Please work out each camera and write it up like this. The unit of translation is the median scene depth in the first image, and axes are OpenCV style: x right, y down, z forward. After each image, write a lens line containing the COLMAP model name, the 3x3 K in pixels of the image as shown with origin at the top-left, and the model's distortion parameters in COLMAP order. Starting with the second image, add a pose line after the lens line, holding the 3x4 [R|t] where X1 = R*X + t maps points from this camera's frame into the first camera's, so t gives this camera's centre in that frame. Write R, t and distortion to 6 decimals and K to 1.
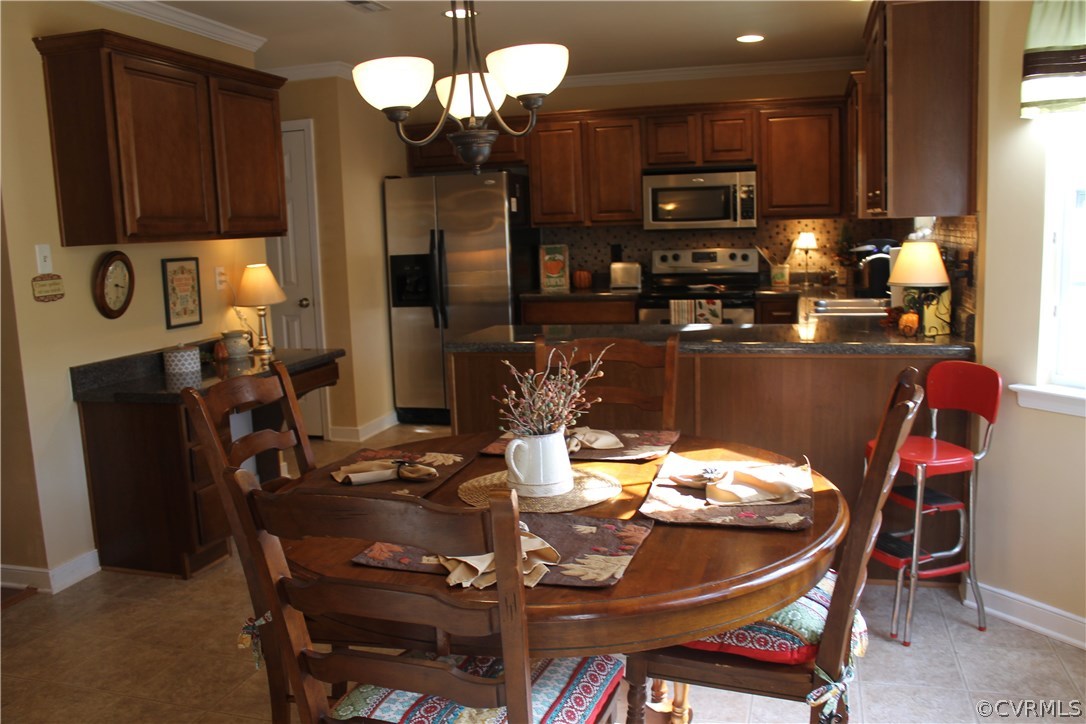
lens RADIAL K [[894.2, 0, 543.0], [0, 894.2, 362.0], [0, 0, 1]] dist [-0.159840, 0.114463]
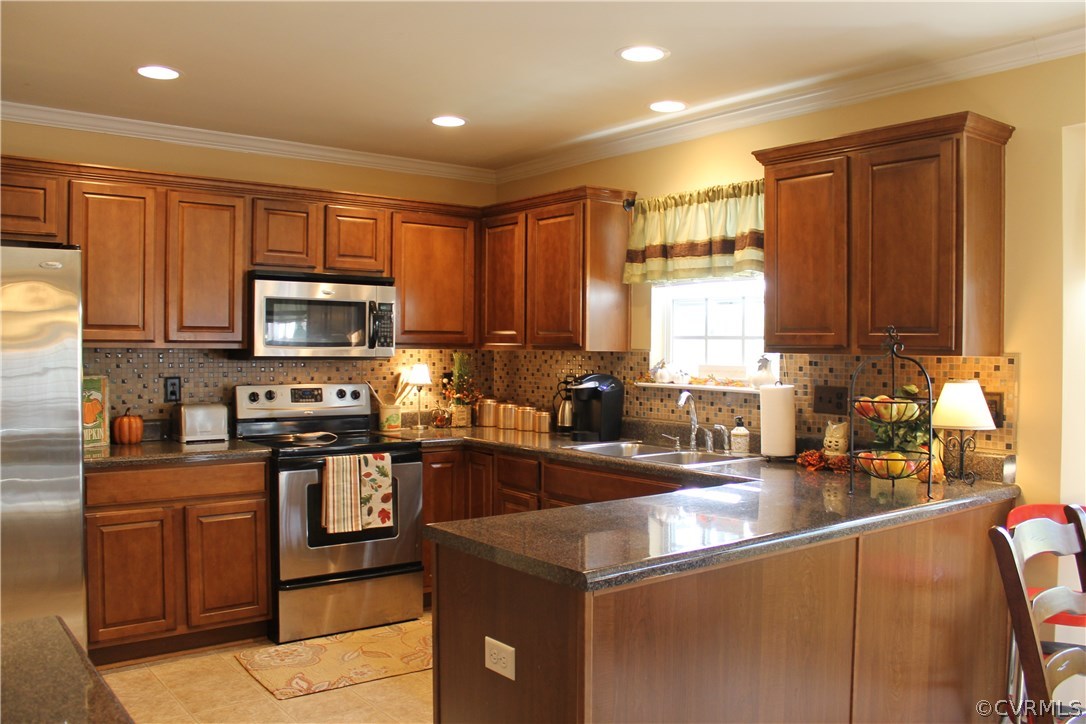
lens RADIAL K [[894.2, 0, 543.0], [0, 894.2, 362.0], [0, 0, 1]] dist [-0.159840, 0.114463]
pose [[0.596858, 0.027923, 0.801861, -0.297540], [0.092465, 0.990342, -0.103312, -0.051677], [-0.797001, 0.135807, 0.588512, 0.409682]]
